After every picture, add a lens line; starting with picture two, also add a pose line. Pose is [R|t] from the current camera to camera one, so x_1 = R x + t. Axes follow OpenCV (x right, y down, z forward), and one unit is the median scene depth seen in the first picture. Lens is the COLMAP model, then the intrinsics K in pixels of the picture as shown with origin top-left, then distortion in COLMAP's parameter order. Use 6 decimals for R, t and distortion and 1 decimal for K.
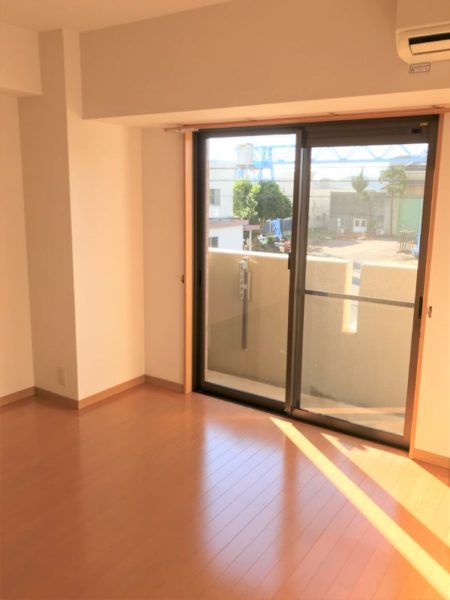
lens RADIAL K [[513.0, 0, 225.0], [0, 513.0, 293.1], [0, 0, 1]] dist [0.002281, 0.000203]
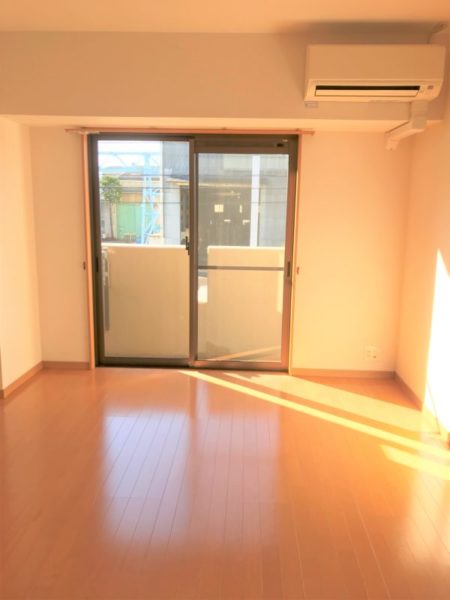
lens RADIAL K [[492.7, 0, 207.3], [0, 492.7, 300.3], [0, 0, 1]] dist [0.009061, 0.005139]
pose [[0.862778, -0.096981, 0.496195, -0.427986], [0.093436, 0.995110, 0.032028, 0.040914], [-0.496875, 0.018730, 0.867620, -0.067232]]
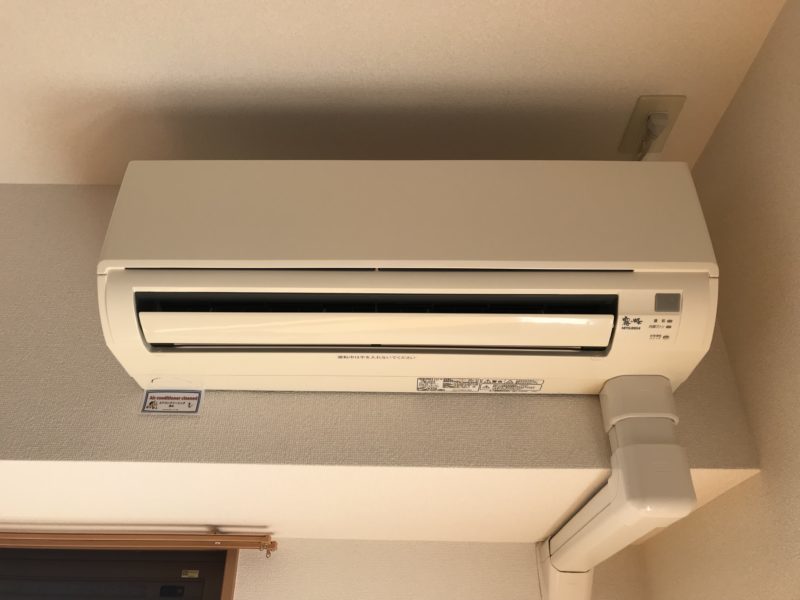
lens RADIAL K [[656.9, 0, 400.0], [0, 656.9, 300.0], [0, 0, 1]] dist [0.009061, 0.005139]
pose [[0.831352, 0.282878, 0.478365, 0.176451], [0.101157, 0.769359, -0.630757, -0.124985], [-0.546462, 0.572771, 0.610993, 0.387158]]
